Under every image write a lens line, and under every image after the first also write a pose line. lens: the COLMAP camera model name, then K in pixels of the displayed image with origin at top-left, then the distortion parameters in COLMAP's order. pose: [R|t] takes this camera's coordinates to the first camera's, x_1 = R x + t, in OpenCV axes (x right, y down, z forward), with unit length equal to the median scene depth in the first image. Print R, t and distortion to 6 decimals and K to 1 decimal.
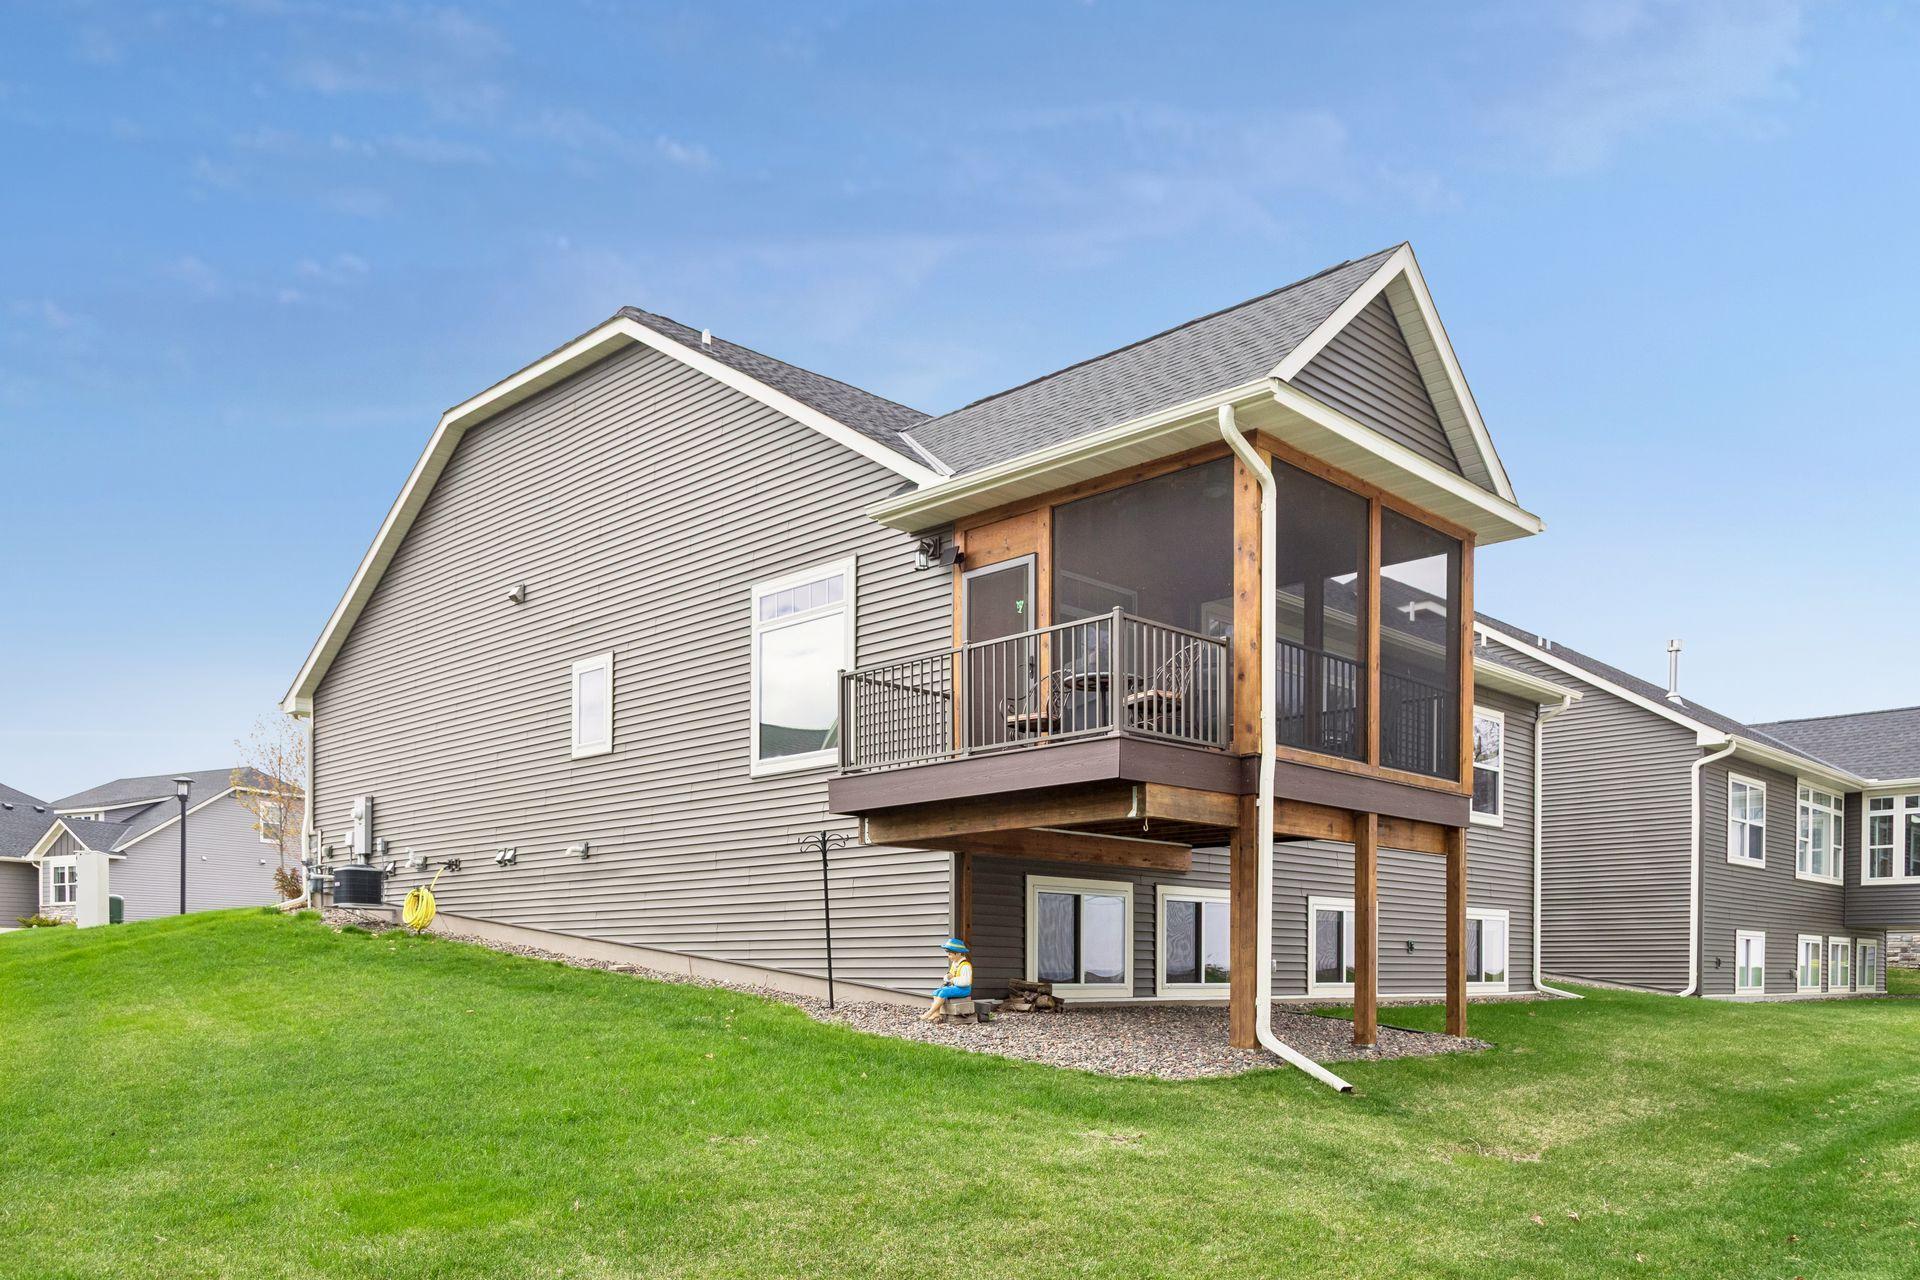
lens RADIAL K [[1520.5, 0, 950.3], [0, 1520.5, 972.5], [0, 0, 1]] dist [-0.023340, 0.013961]
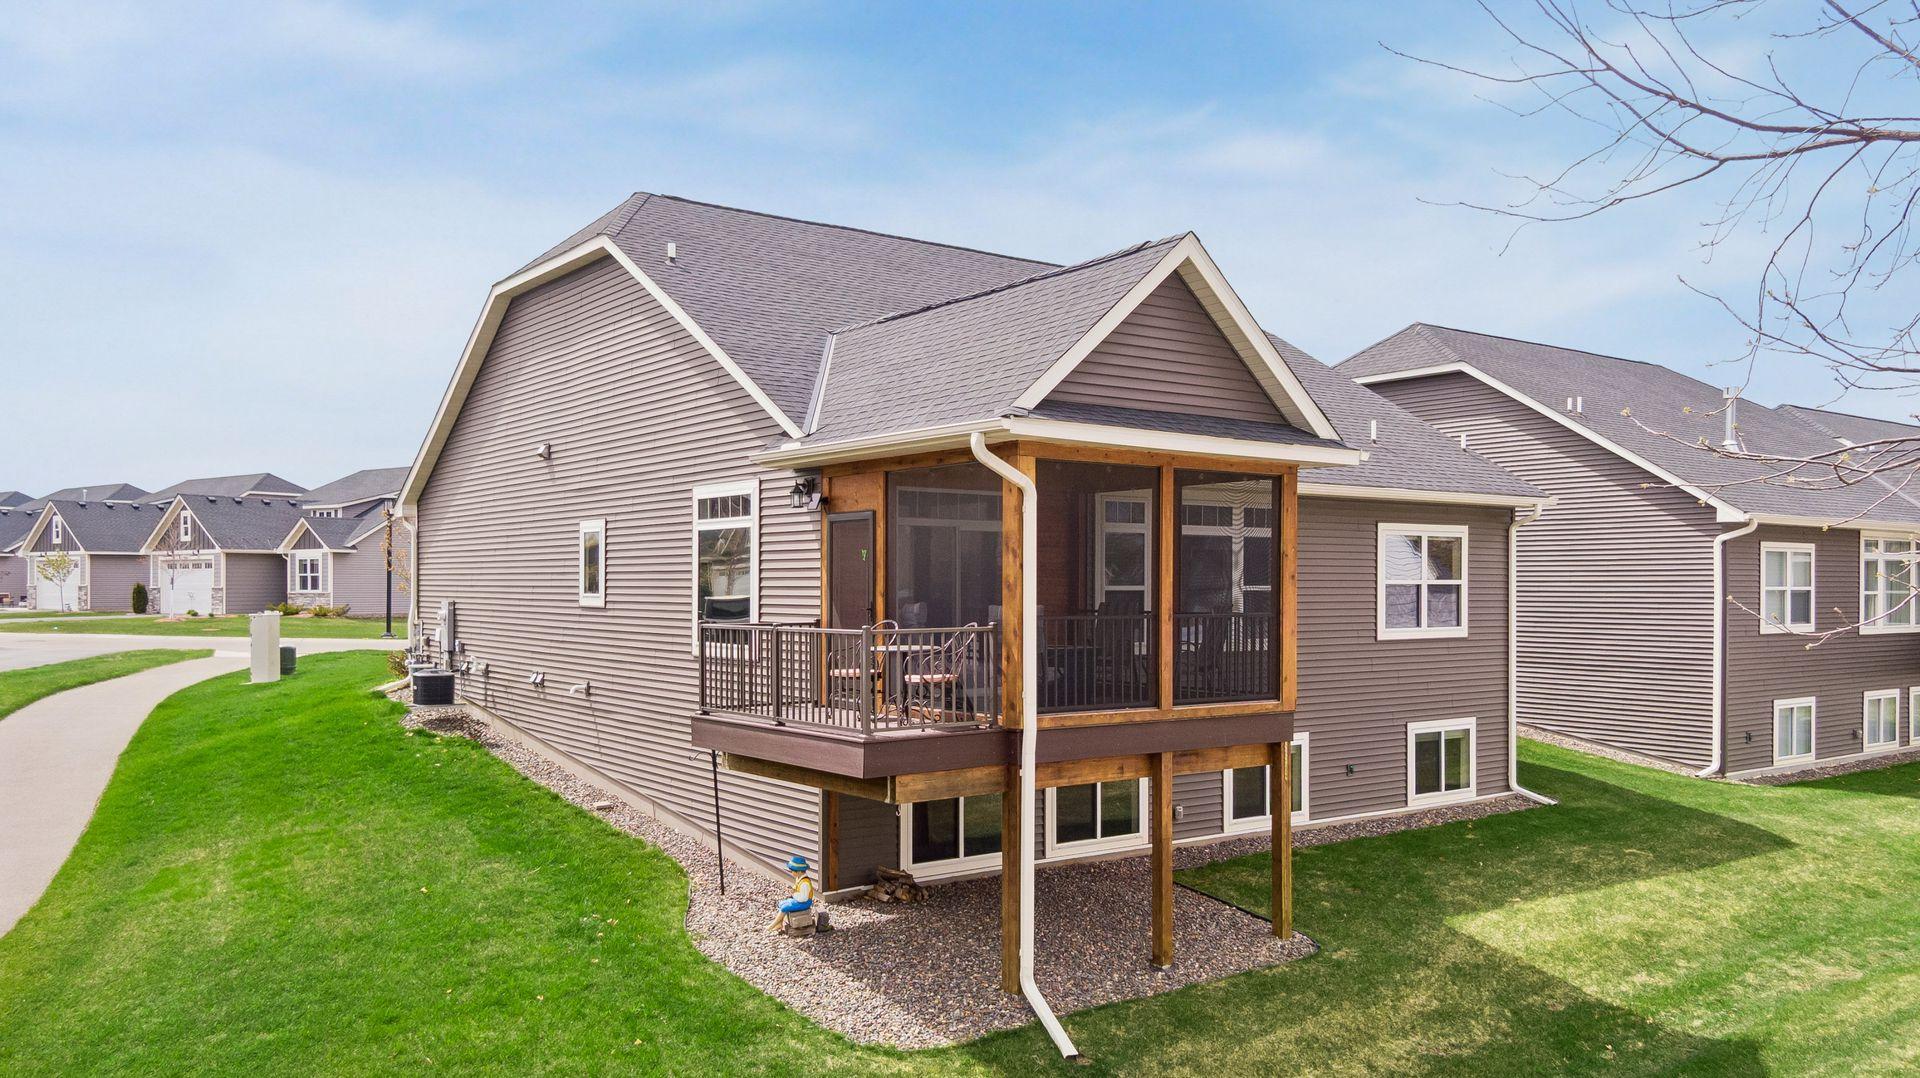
lens RADIAL K [[1458.1, 0, 952.9], [0, 1458.1, 554.4], [0, 0, 1]] dist [0.032588, -0.024221]
pose [[0.987240, -0.008274, -0.159024, 0.171590], [0.006460, 0.999908, -0.011921, -0.137476], [0.159108, 0.010742, 0.987203, -0.038406]]
